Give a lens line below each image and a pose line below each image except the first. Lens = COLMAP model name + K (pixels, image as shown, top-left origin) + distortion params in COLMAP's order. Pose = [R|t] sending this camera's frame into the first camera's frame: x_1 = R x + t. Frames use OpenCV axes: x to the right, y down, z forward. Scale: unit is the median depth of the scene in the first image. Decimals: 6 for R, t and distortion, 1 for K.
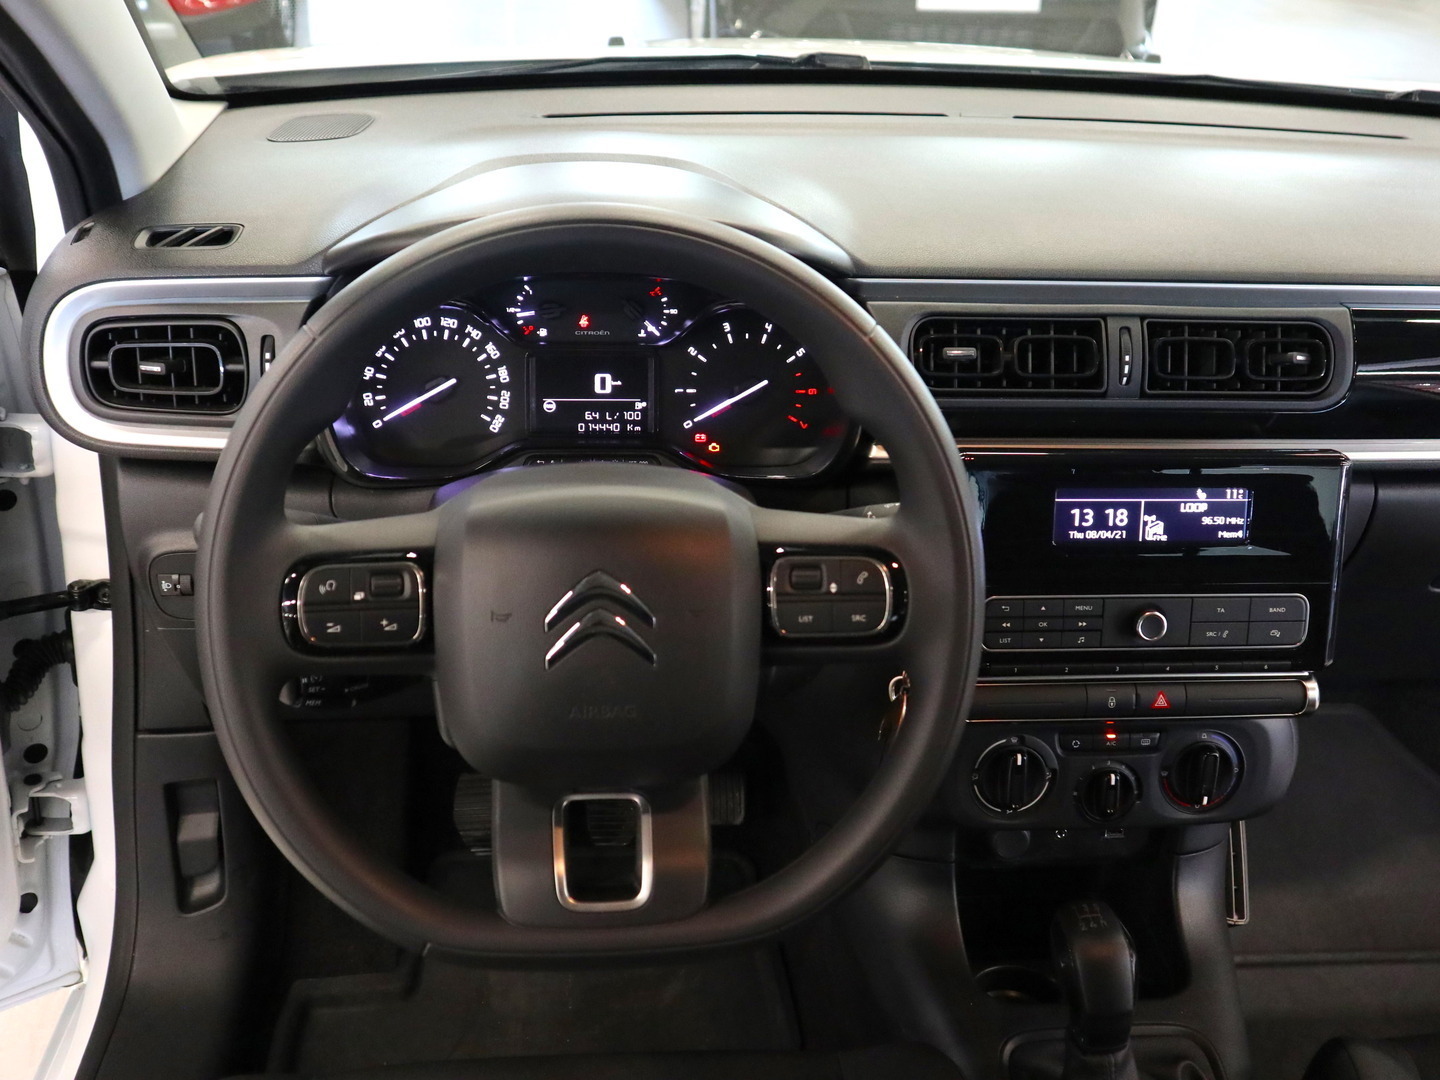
lens RADIAL K [[1365.6, 0, 719.6], [0, 1365.6, 552.9], [0, 0, 1]] dist [-0.015489, 0.000000]
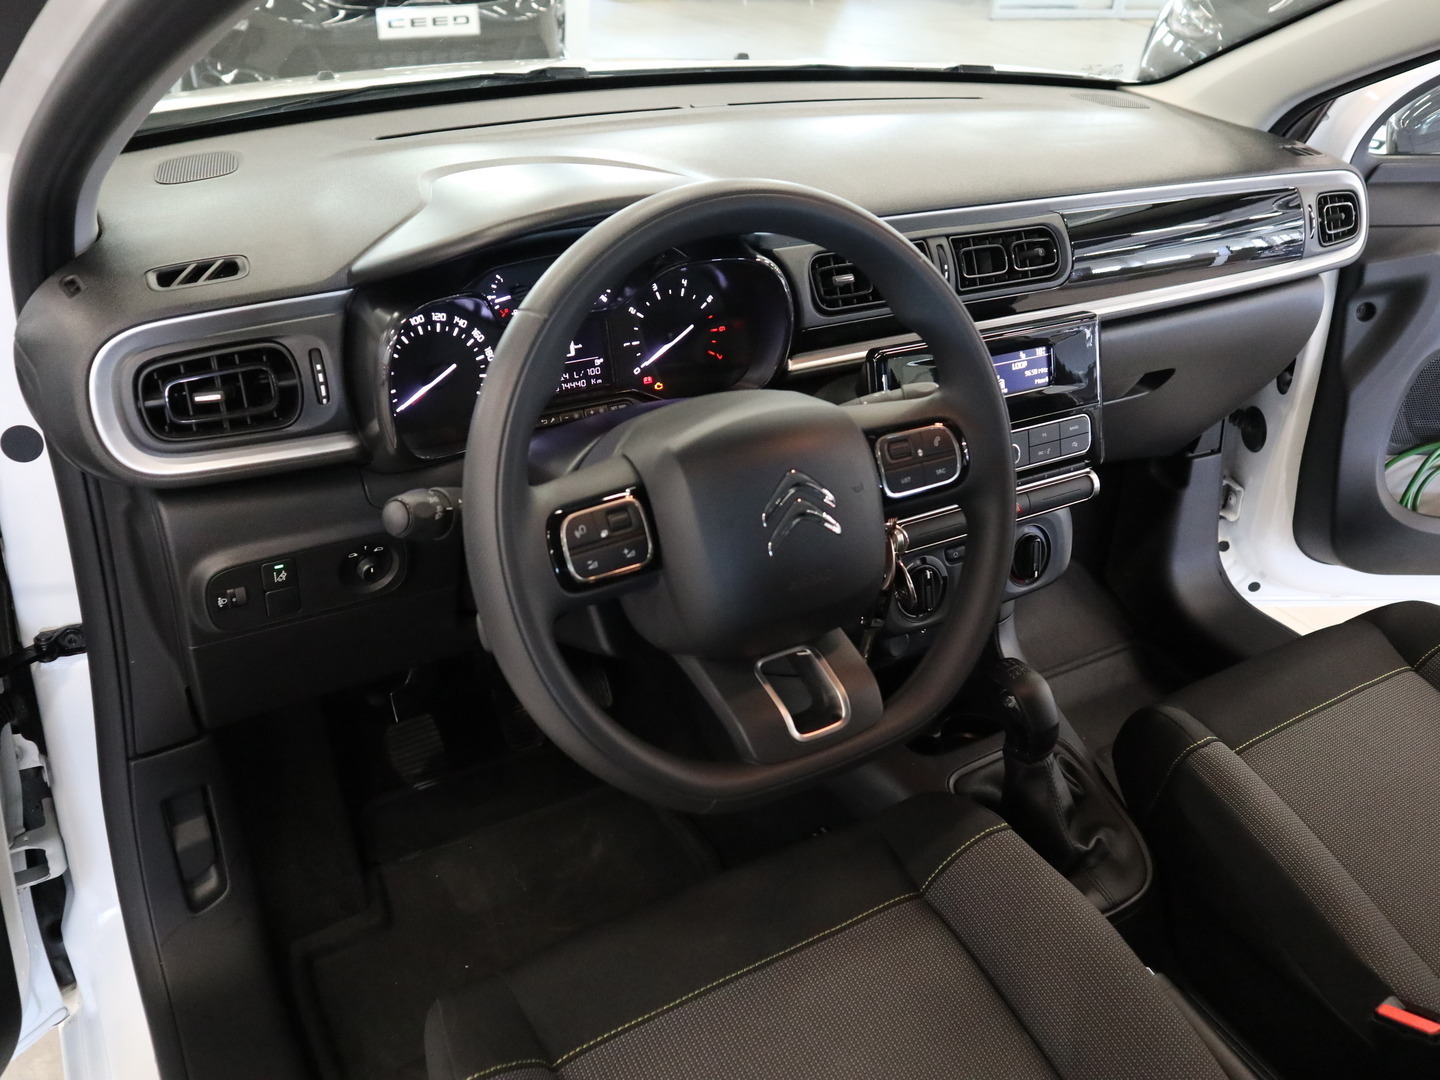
lens RADIAL K [[1132.5, 0, 721.0], [0, 1132.5, 533.4], [0, 0, 1]] dist [-0.065561, 0.029896]
pose [[0.908811, -0.218566, 0.355376, -0.355271], [0.204612, 0.975818, 0.076896, -0.015711], [-0.363589, 0.002830, 0.931555, 0.036926]]
